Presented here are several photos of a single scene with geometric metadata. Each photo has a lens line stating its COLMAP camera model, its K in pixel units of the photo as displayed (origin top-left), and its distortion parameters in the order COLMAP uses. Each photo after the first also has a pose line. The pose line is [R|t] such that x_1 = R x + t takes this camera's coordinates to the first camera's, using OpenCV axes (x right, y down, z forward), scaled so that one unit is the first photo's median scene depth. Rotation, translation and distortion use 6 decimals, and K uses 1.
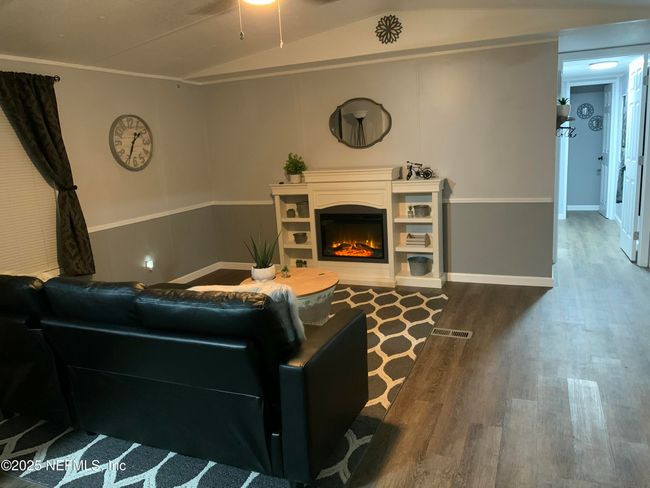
lens RADIAL K [[503.5, 0, 326.6], [0, 503.5, 240.9], [0, 0, 1]] dist [0.080209, -0.099116]
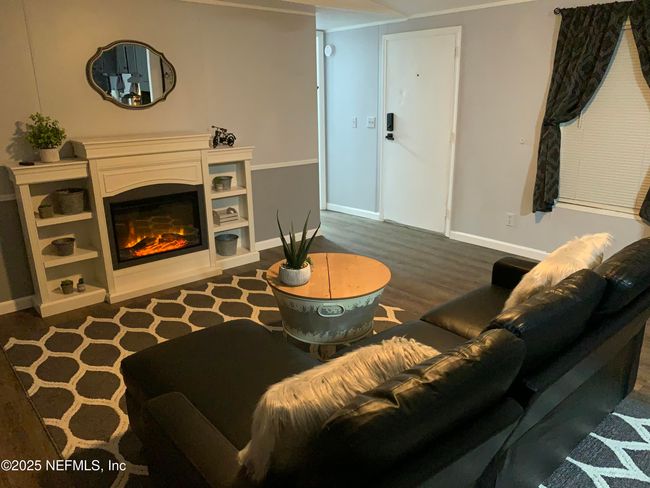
lens RADIAL K [[503.5, 0, 326.6], [0, 503.5, 240.9], [0, 0, 1]] dist [0.080209, -0.099116]
pose [[0.426127, -0.205292, 0.881062, -0.542365], [0.164740, 0.975237, 0.147559, -0.061201], [-0.889537, 0.082267, 0.449395, 0.448396]]
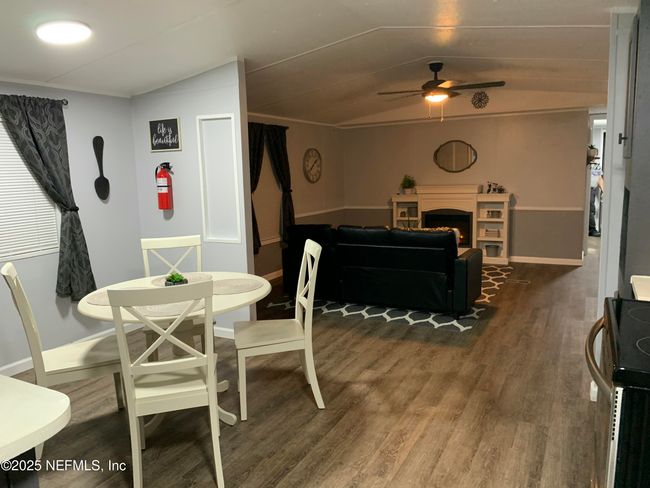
lens RADIAL K [[503.5, 0, 326.6], [0, 503.5, 240.9], [0, 0, 1]] dist [0.080209, -0.099116]
pose [[0.996628, 0.040103, -0.071586, -0.209554], [-0.043540, 0.997940, -0.047112, 0.116530], [0.069549, 0.050070, 0.996321, -0.566082]]
